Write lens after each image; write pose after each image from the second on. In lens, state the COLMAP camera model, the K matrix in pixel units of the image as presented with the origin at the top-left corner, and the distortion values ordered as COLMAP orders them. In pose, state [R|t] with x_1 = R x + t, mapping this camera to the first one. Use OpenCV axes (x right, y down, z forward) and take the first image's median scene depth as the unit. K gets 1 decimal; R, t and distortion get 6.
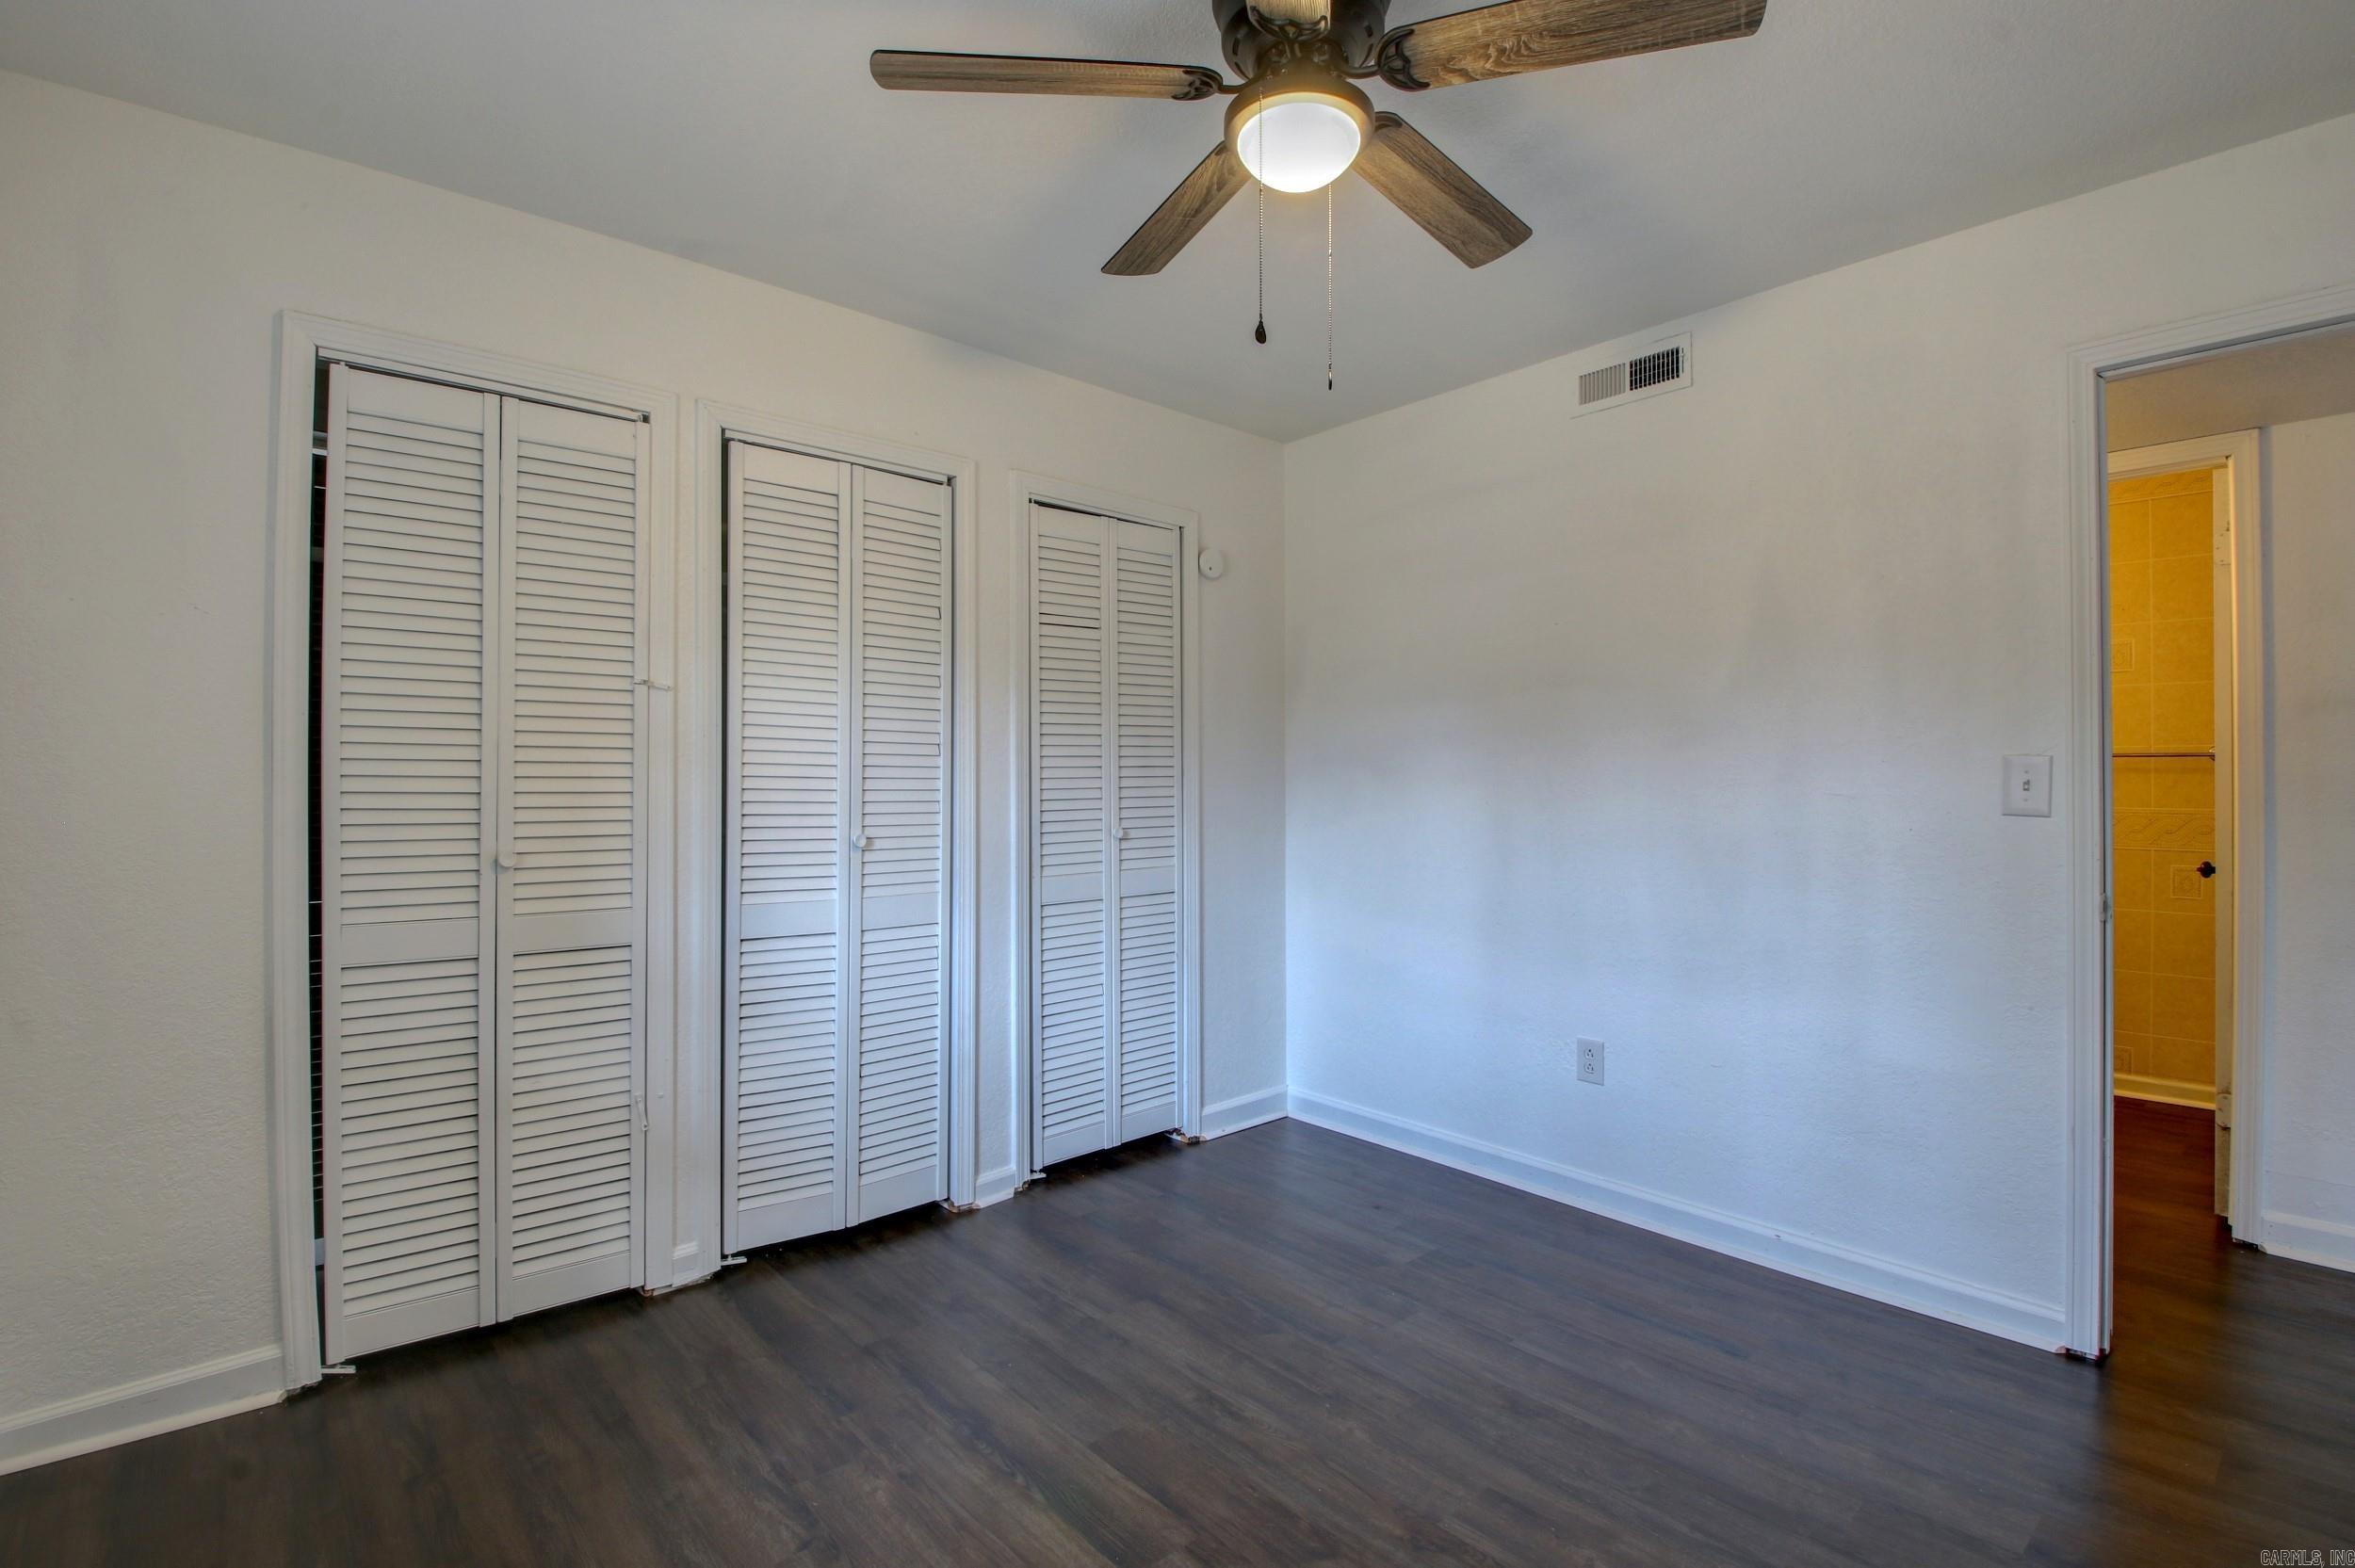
lens RADIAL K [[1098.4, 0, 1179.8], [0, 1098.4, 771.0], [0, 0, 1]] dist [-0.012897, -0.007689]
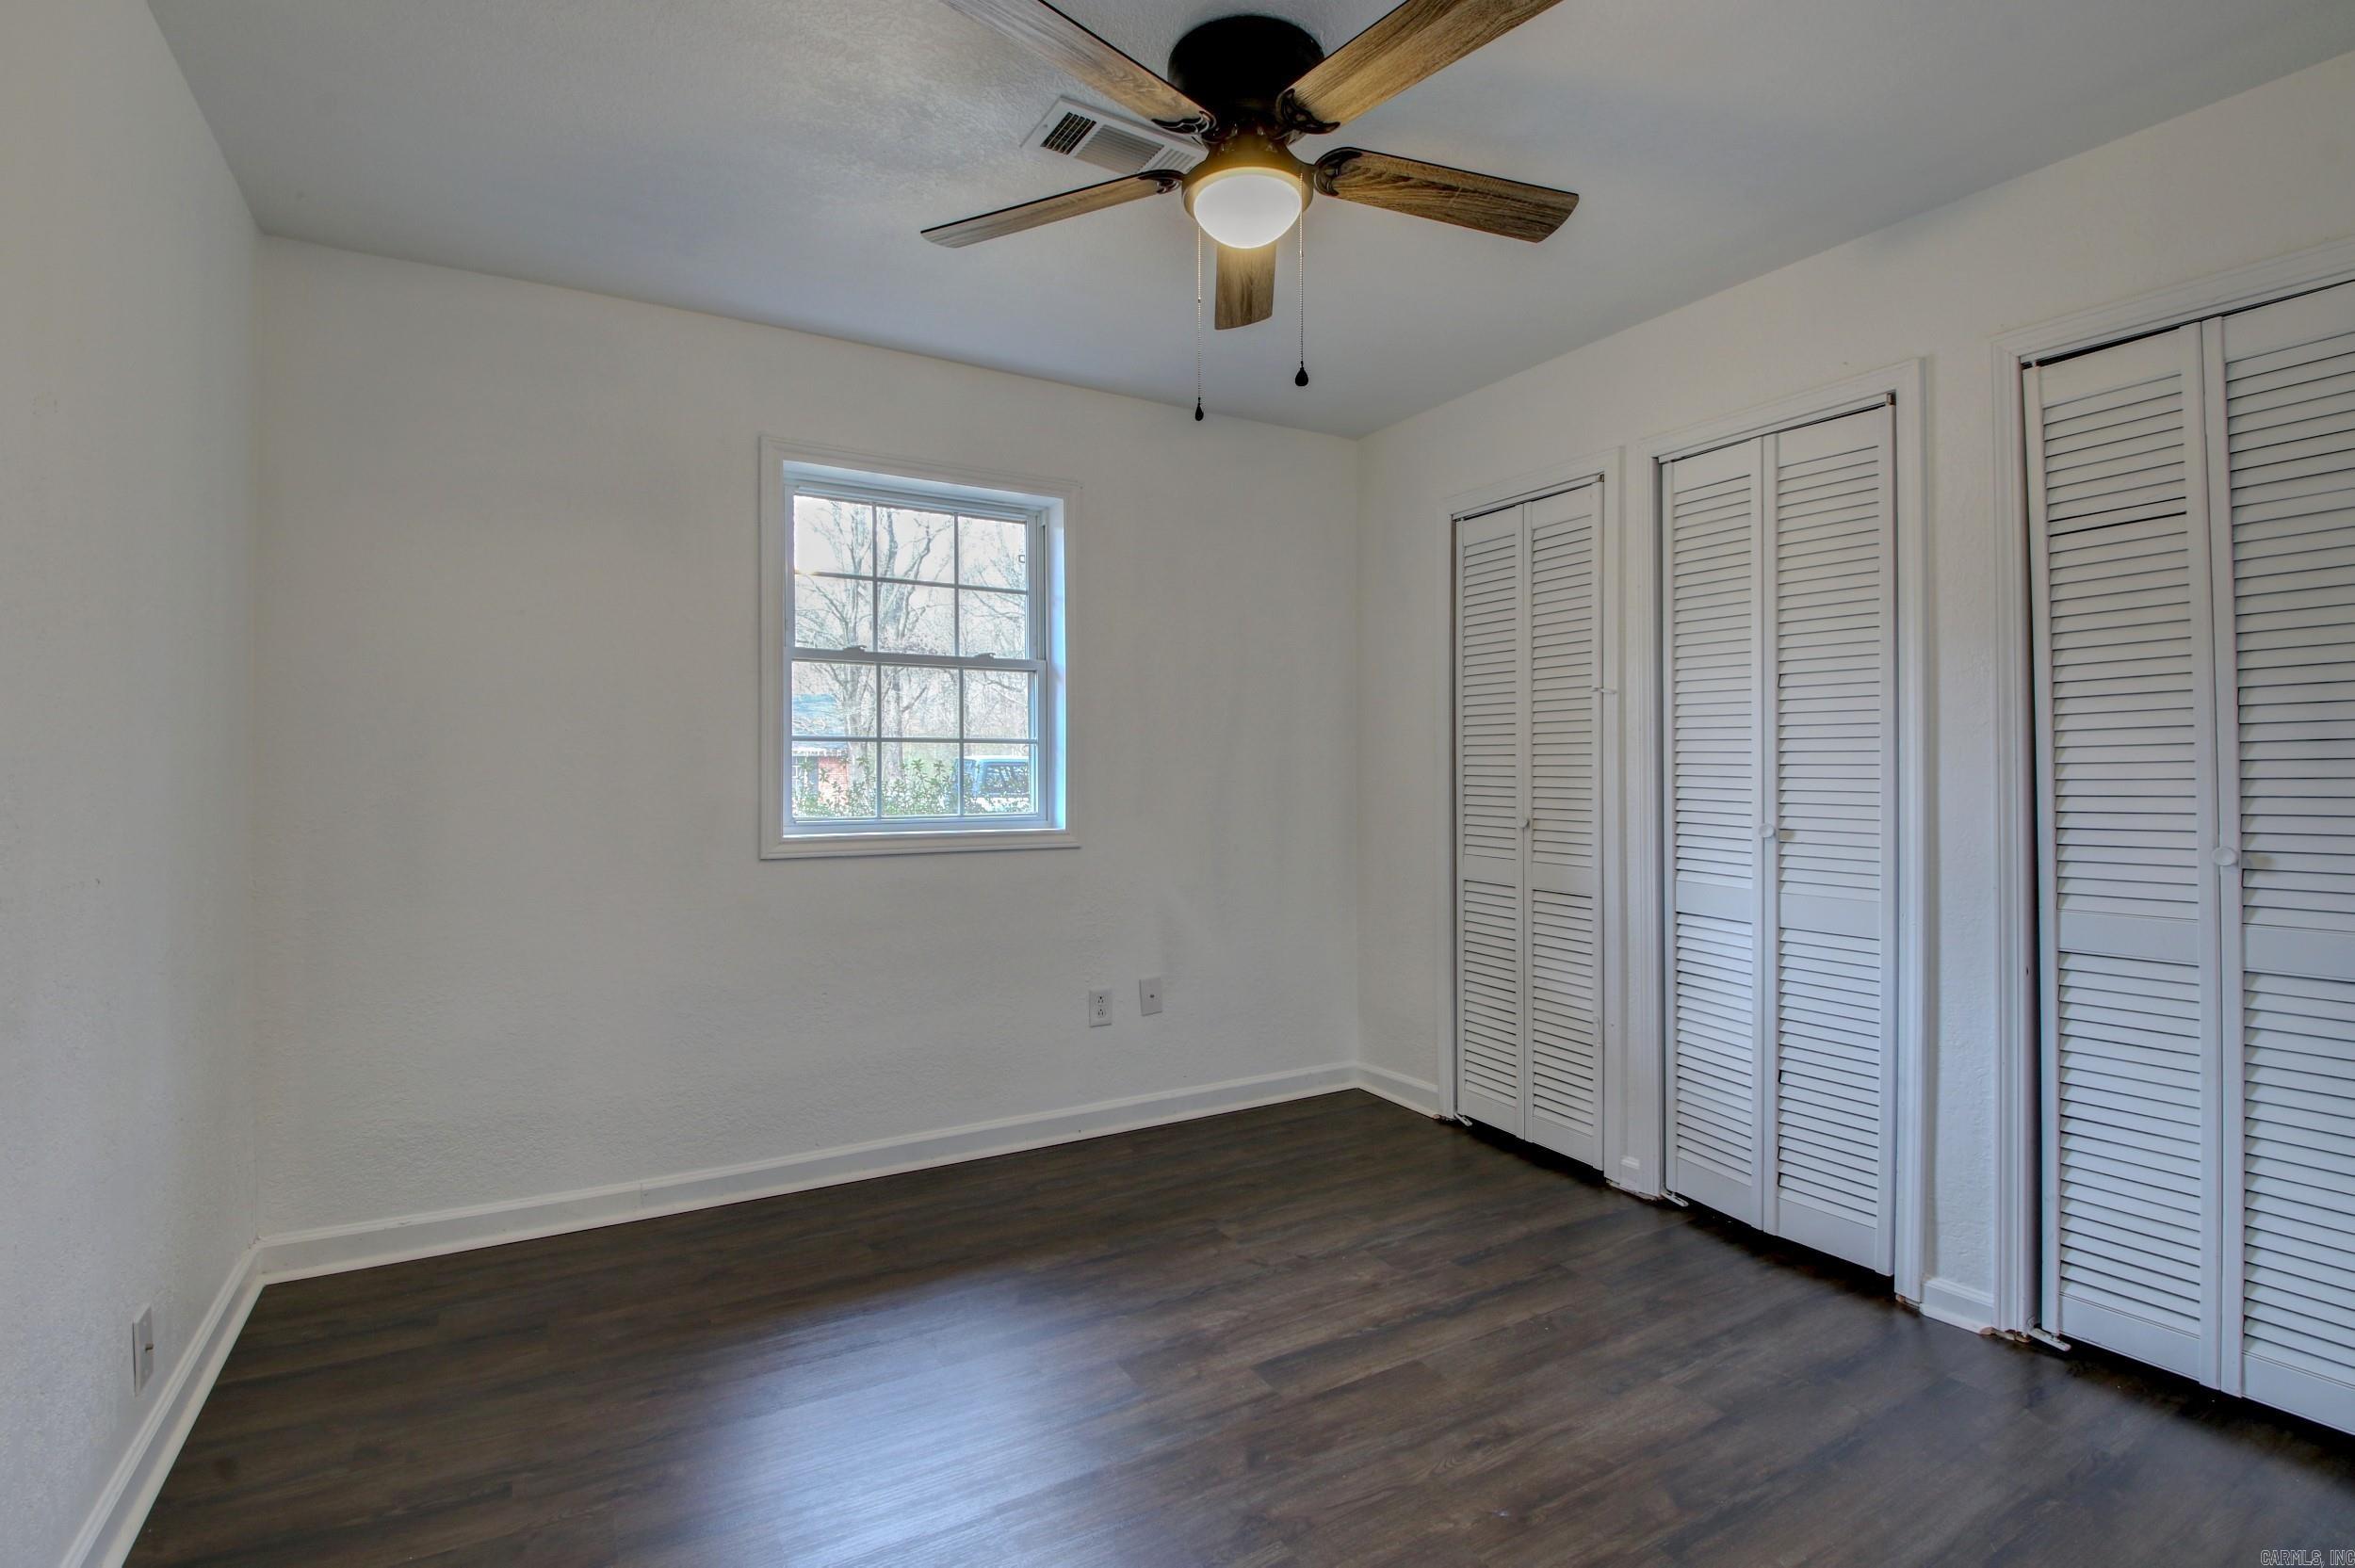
lens RADIAL K [[1098.4, 0, 1165.9], [0, 1098.4, 775.9], [0, 0, 1]] dist [-0.012897, -0.007689]
pose [[-0.209513, 0.005516, -0.977790, 0.788711], [0.008240, 0.999959, 0.003876, 0.008250], [0.977771, -0.007245, -0.209549, 0.731177]]
